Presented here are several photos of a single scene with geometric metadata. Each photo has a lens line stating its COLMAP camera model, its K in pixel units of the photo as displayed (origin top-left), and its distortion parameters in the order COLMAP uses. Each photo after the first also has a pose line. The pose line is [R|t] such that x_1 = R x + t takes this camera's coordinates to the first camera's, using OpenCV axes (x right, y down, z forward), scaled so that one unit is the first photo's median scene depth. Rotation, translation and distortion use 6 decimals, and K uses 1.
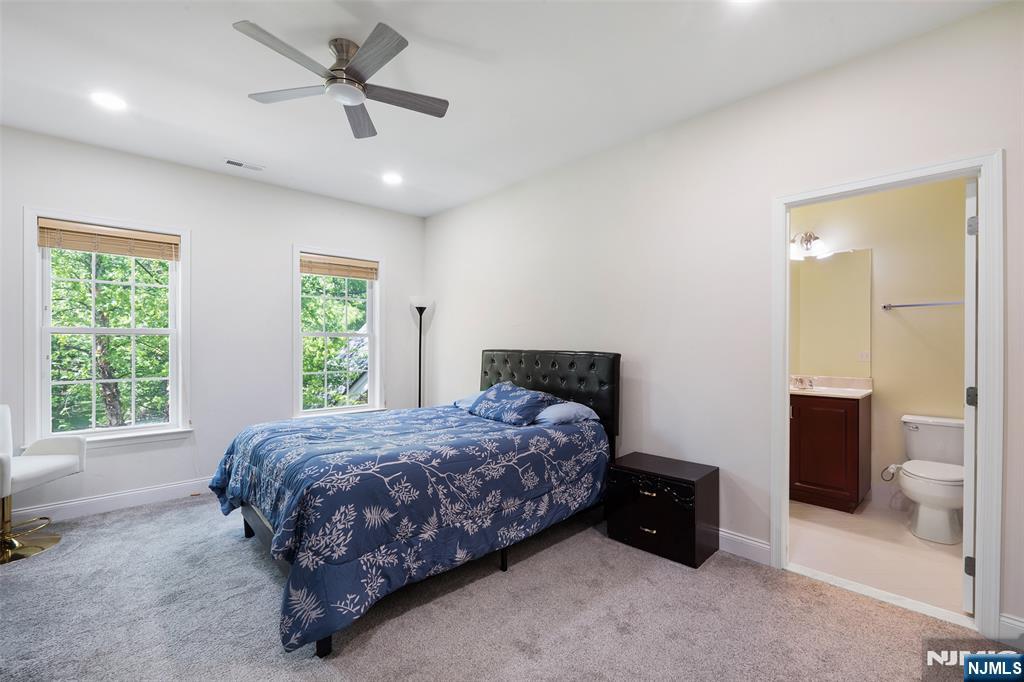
lens RADIAL K [[455.9, 0, 513.5], [0, 455.9, 334.0], [0, 0, 1]] dist [-0.000437, -0.000086]
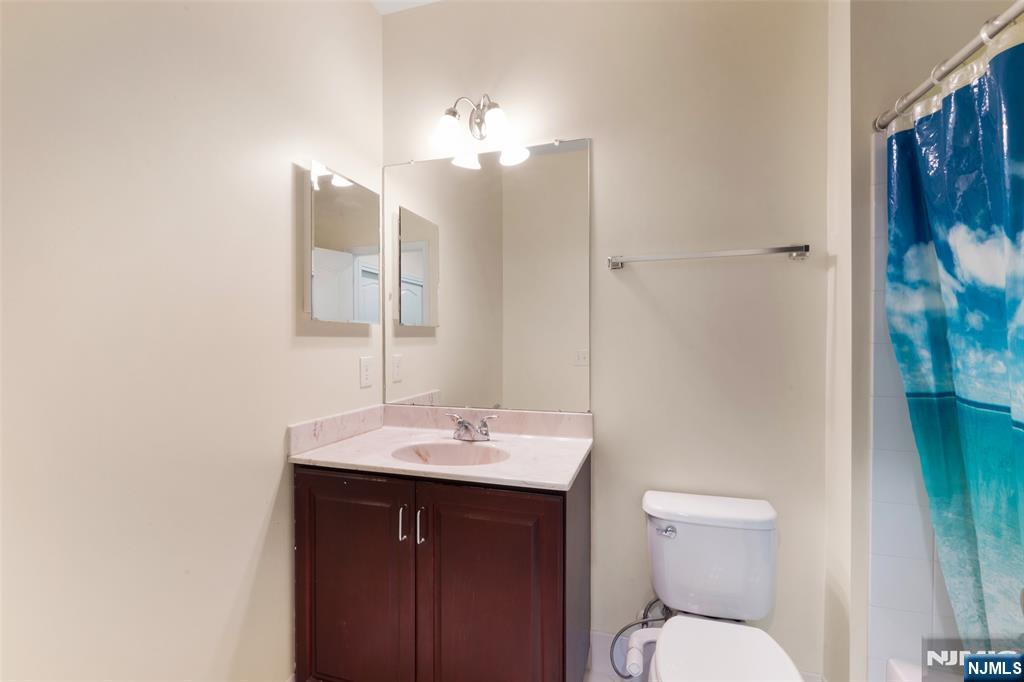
lens RADIAL K [[455.9, 0, 513.5], [0, 455.9, 334.0], [0, 0, 1]] dist [-0.000437, -0.000086]
pose [[0.876378, -0.004015, 0.481607, 0.486527], [-0.000864, 0.999951, 0.009909, 0.009978], [-0.481623, -0.009100, 0.876331, 0.623723]]
